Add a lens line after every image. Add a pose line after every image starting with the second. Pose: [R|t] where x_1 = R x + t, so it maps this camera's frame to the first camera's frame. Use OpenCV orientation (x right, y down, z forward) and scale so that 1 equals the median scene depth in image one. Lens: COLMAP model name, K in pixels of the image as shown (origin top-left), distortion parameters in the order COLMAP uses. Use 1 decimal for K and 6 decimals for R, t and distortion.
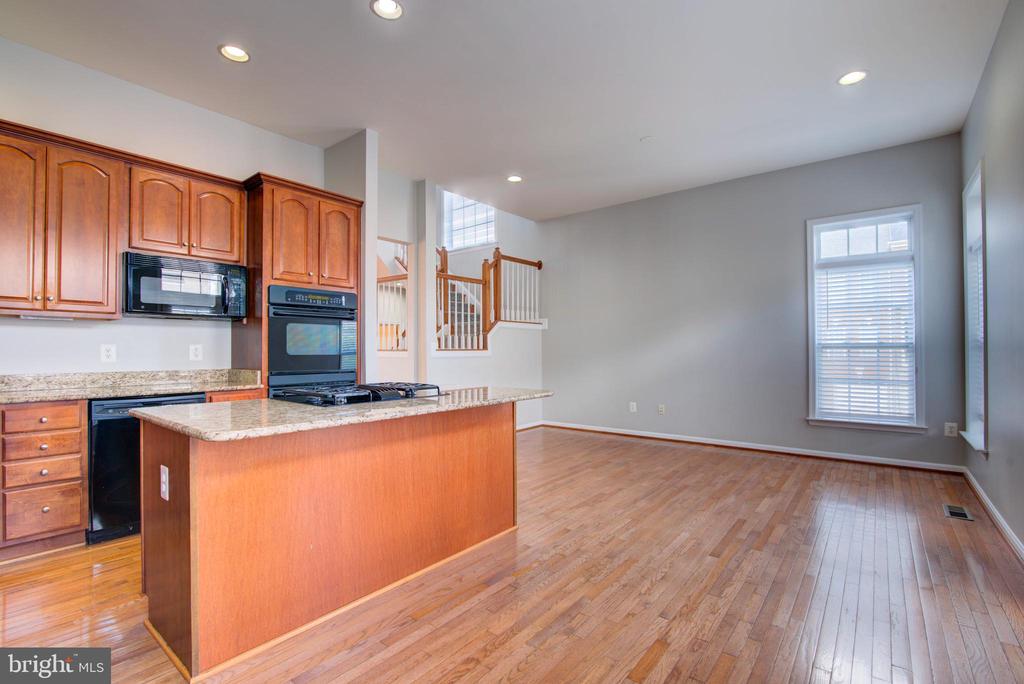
lens RADIAL K [[461.8, 0, 512.7], [0, 461.8, 346.7], [0, 0, 1]] dist [-0.019941, 0.000471]
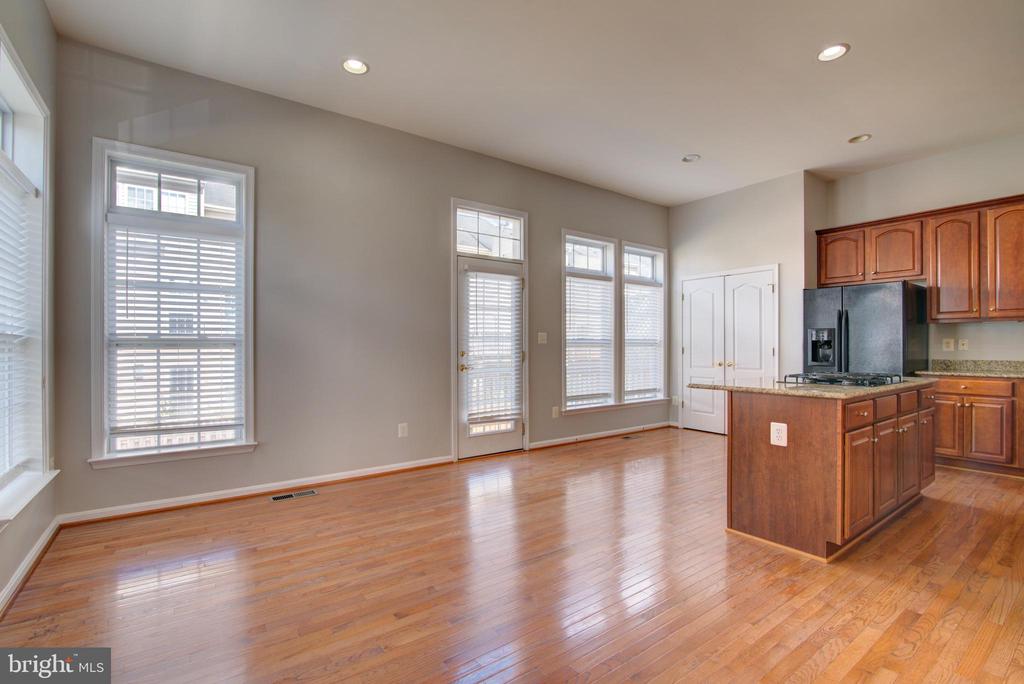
lens RADIAL K [[467.6, 0, 515.0], [0, 467.6, 346.7], [0, 0, 1]] dist [-0.021135, 0.000638]
pose [[-0.965846, 0.005073, 0.259066, 0.152695], [0.002569, 0.999947, -0.010004, 0.015871], [-0.259103, -0.008997, -0.965808, 1.704412]]
